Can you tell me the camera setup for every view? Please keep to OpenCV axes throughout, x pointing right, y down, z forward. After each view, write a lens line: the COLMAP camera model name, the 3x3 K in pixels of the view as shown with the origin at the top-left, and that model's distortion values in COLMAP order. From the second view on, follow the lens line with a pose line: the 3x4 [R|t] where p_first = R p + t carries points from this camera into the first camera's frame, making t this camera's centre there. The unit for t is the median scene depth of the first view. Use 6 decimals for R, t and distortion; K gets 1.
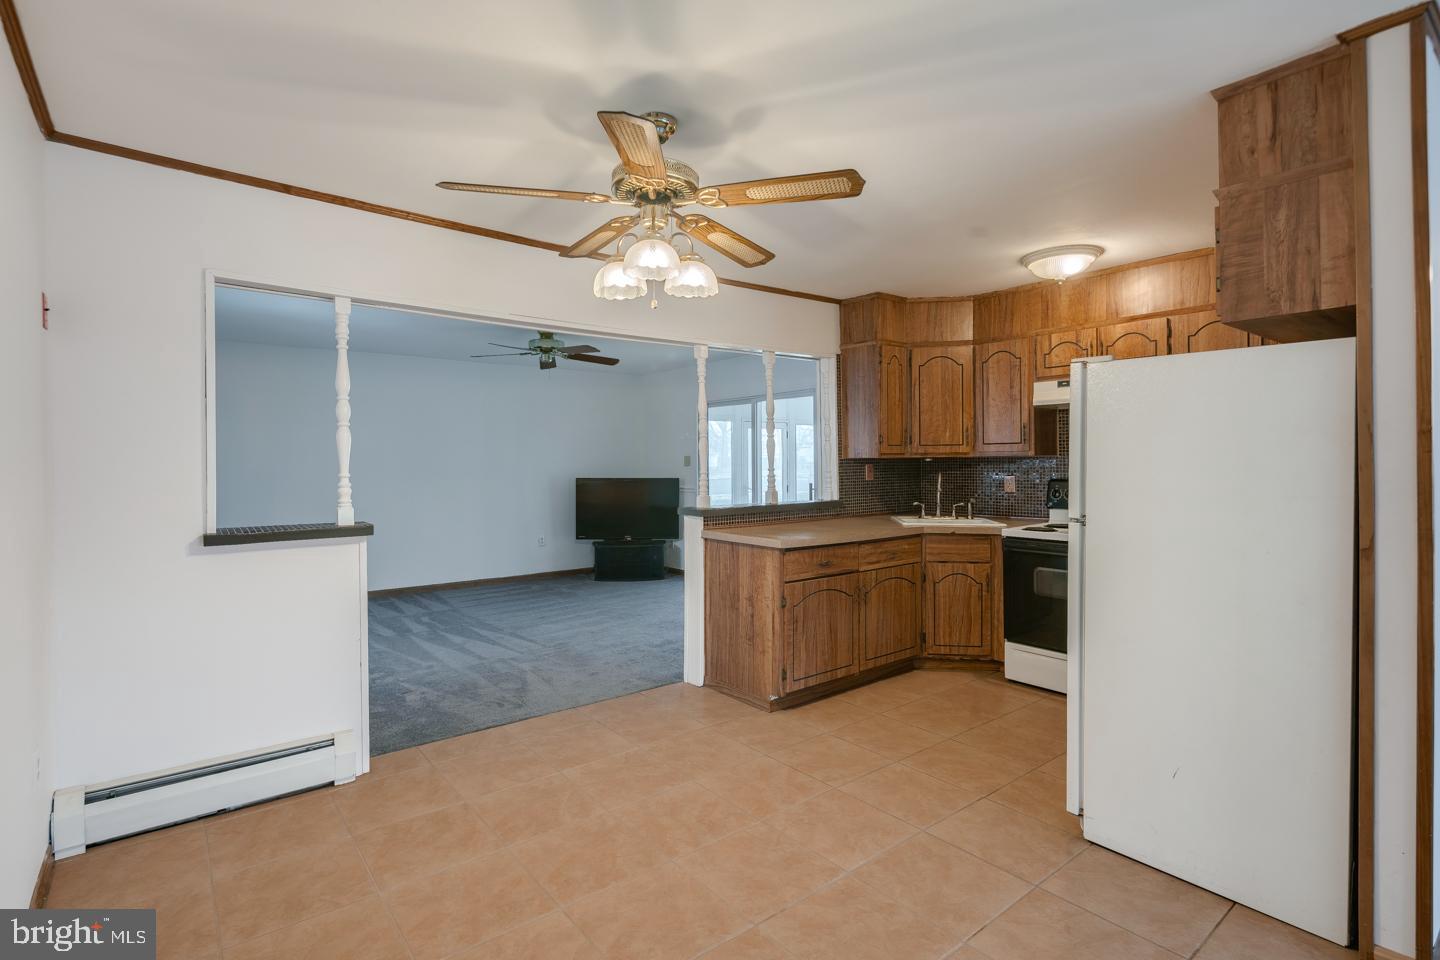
lens RADIAL K [[697.3, 0, 699.8], [0, 697.3, 464.1], [0, 0, 1]] dist [-0.000080, -0.000103]
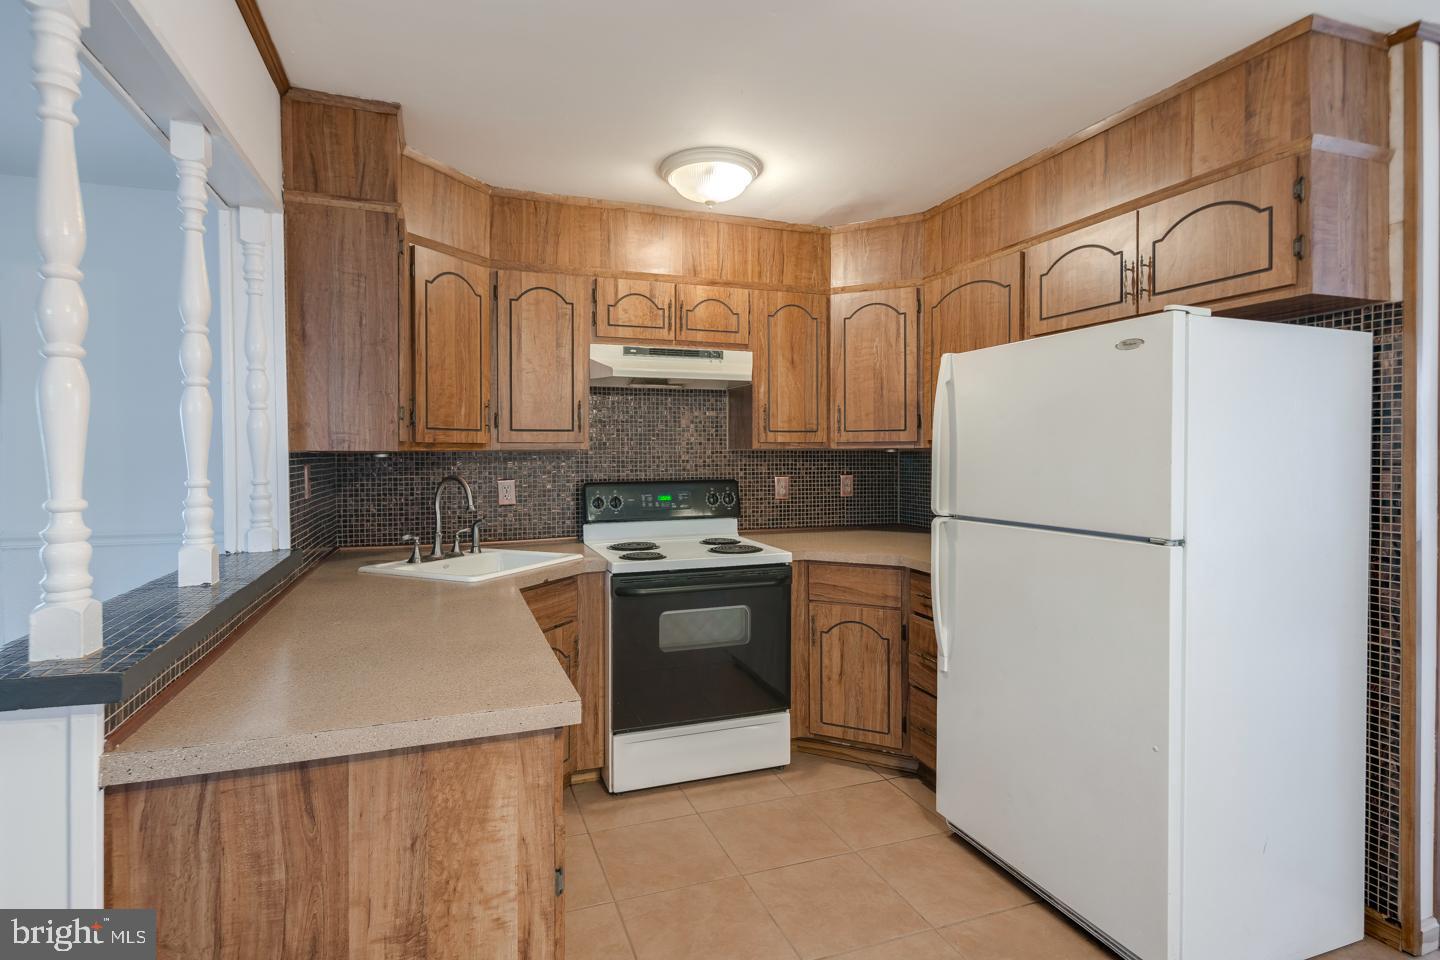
lens RADIAL K [[697.6, 0, 704.3], [0, 697.6, 458.4], [0, 0, 1]] dist [-0.000096, -0.000778]
pose [[0.314893, -0.001984, 0.949125, -0.143637], [0.006322, 0.999980, -0.000007, -0.002631], [-0.949106, 0.006003, 0.314899, 0.691481]]
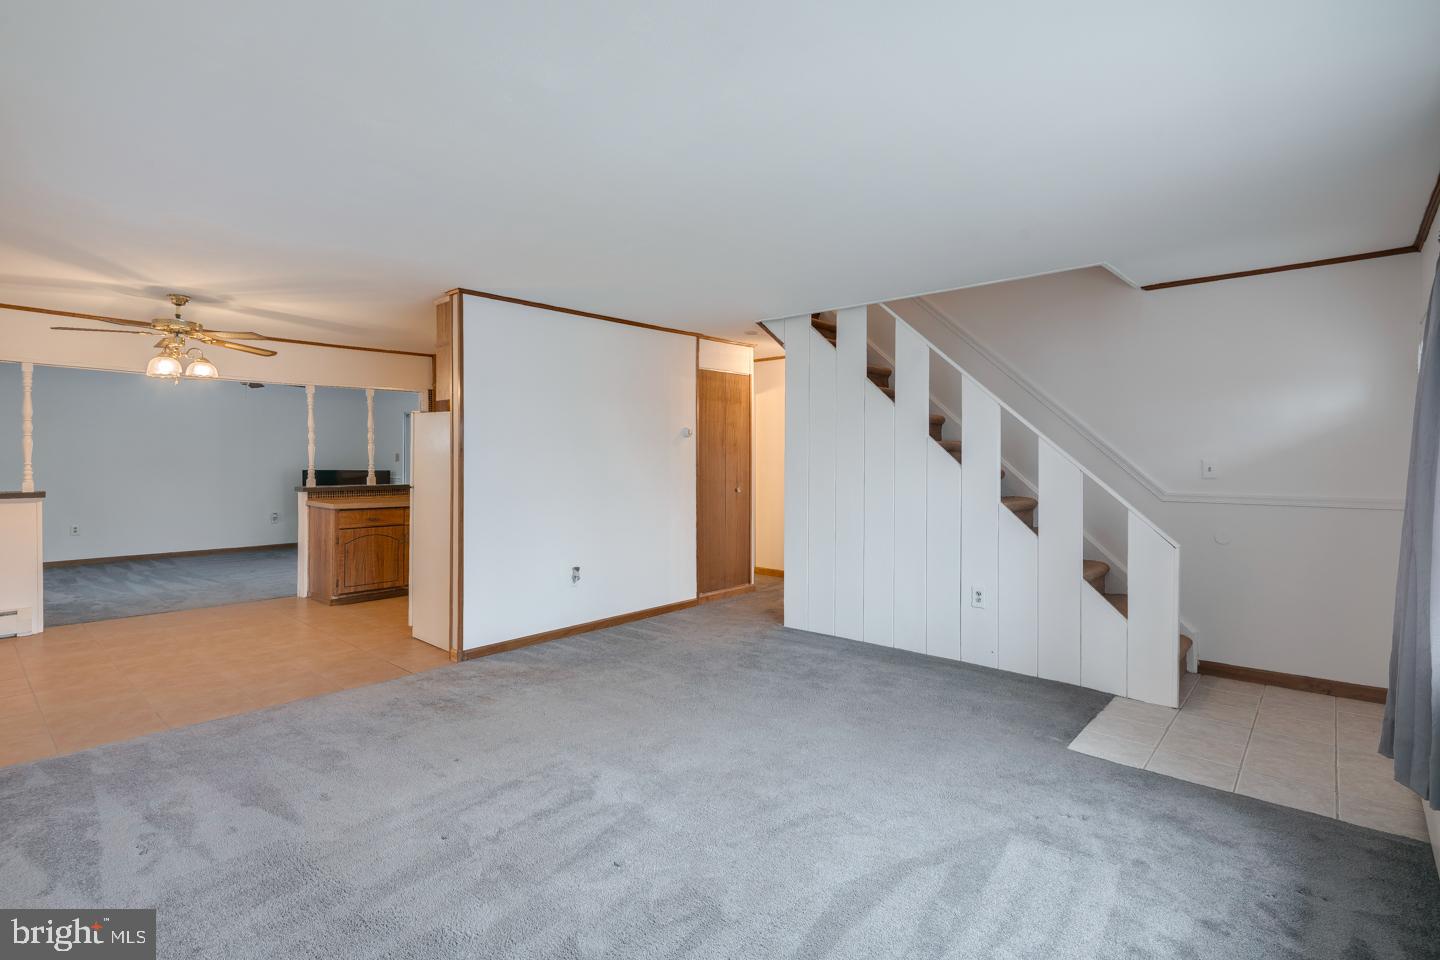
lens RADIAL K [[703.4, 0, 710.2], [0, 703.4, 463.3], [0, 0, 1]] dist [0.000342, -0.000894]
pose [[0.984955, 0.008802, 0.172585, 0.601794], [-0.009336, 0.999954, 0.002284, -0.003224], [-0.172557, -0.003861, 0.984992, -0.713694]]
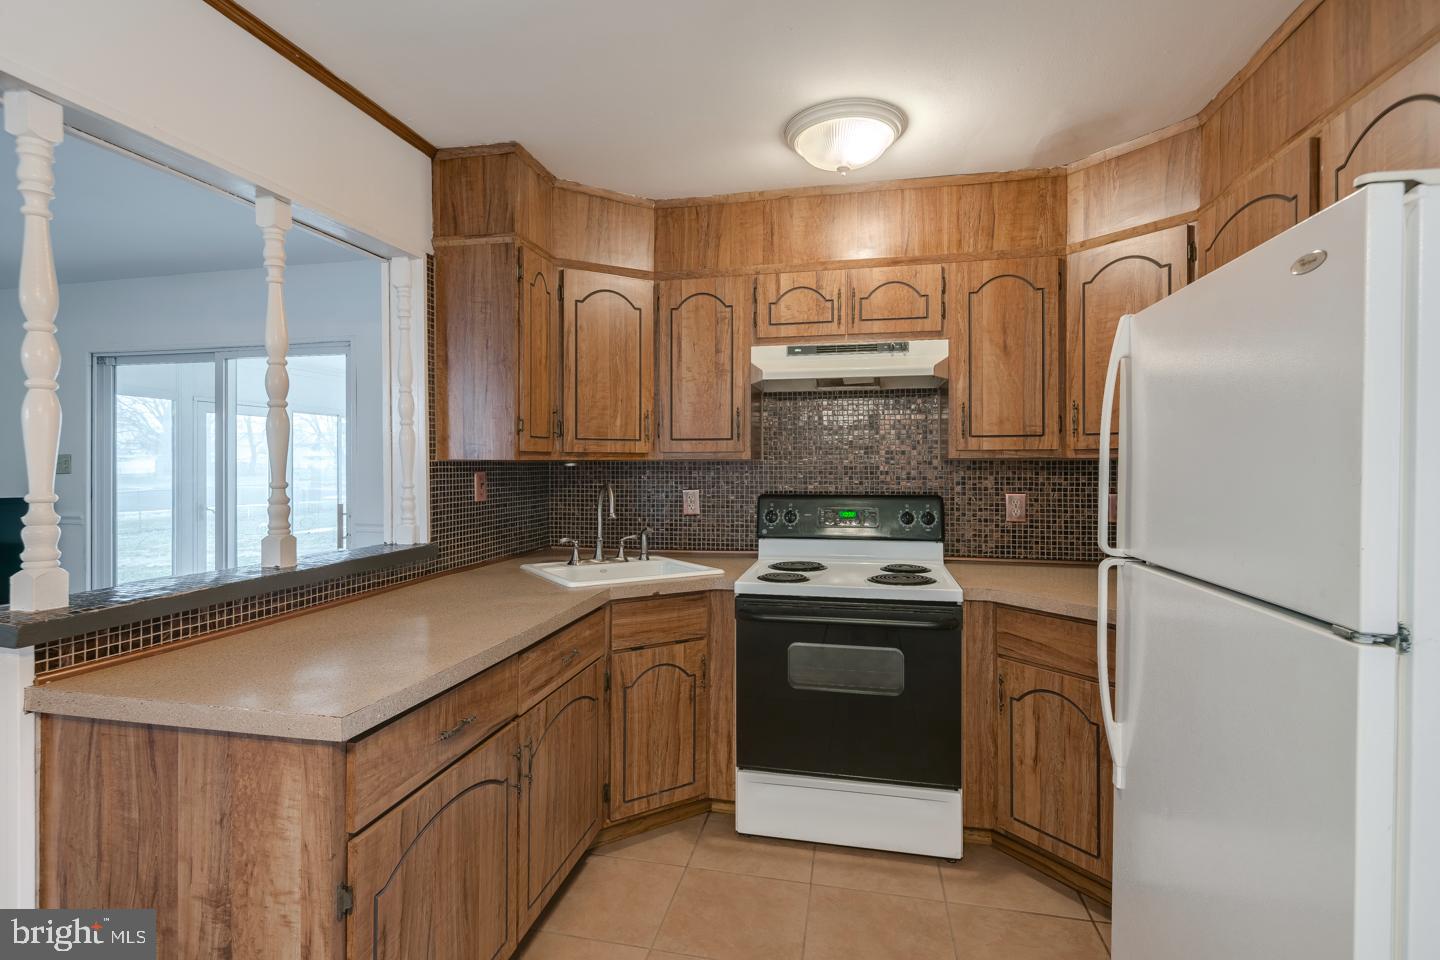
lens RADIAL K [[703.4, 0, 710.2], [0, 703.4, 463.3], [0, 0, 1]] dist [0.000342, -0.000894]
pose [[0.769605, 0.007721, 0.638473, 0.033848], [-0.001732, 0.999948, -0.010004, -0.001591], [-0.638518, 0.006594, 0.769579, 0.533869]]
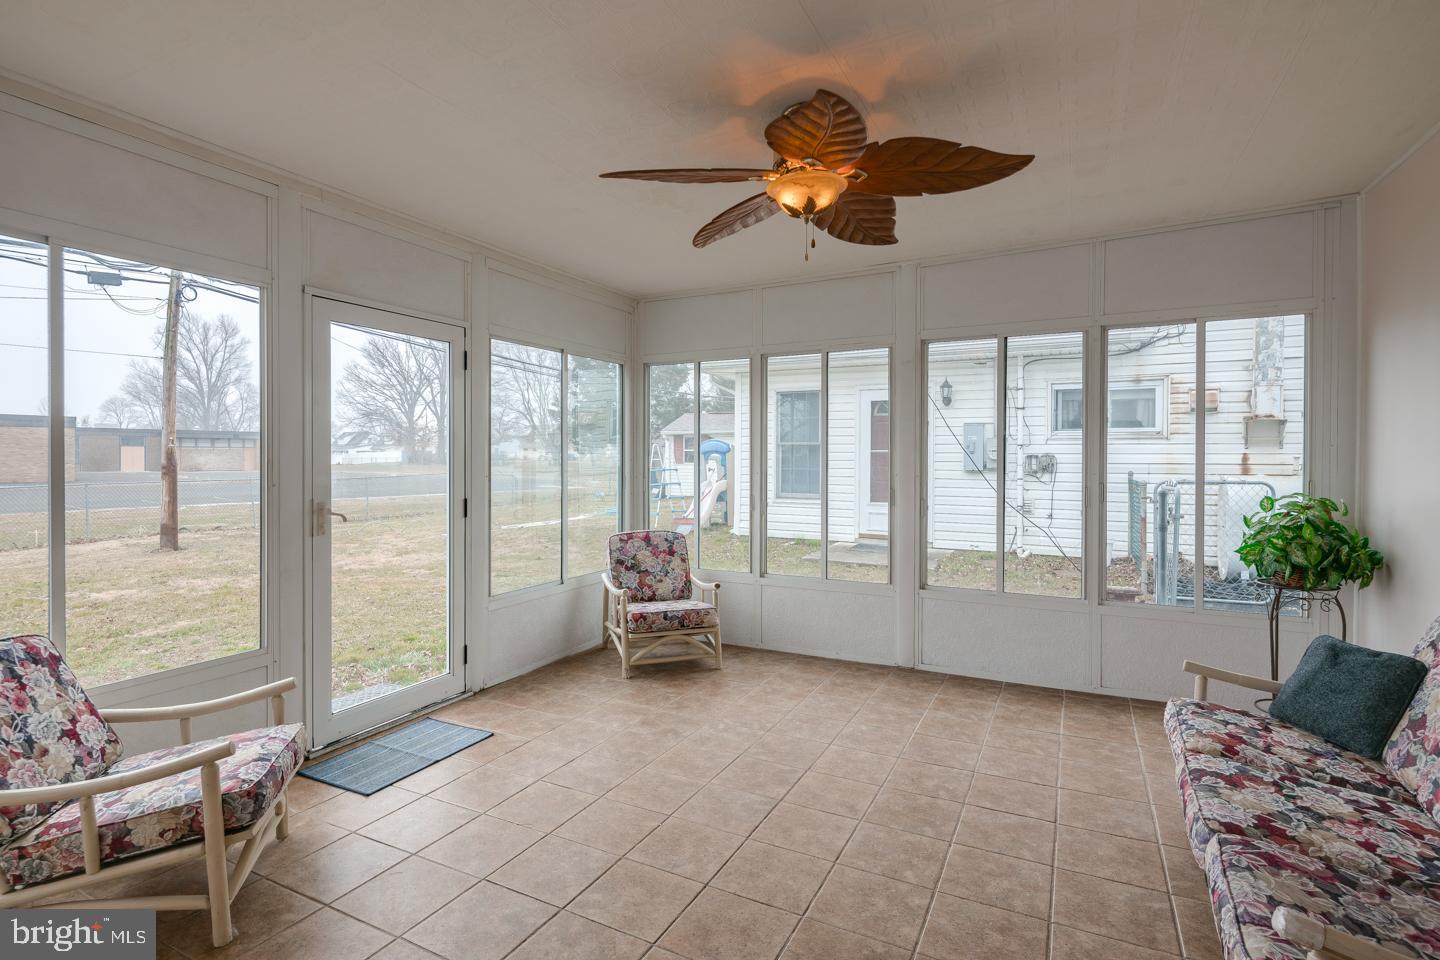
lens RADIAL K [[717.9, 0, 697.5], [0, 717.9, 459.7], [0, 0, 1]] dist [0.000345, -0.000771]
pose [[0.917127, 0.009978, 0.398470, 0.214799], [-0.009220, 0.999950, -0.003819, 0.026559], [-0.398488, -0.000172, 0.917173, 1.491527]]
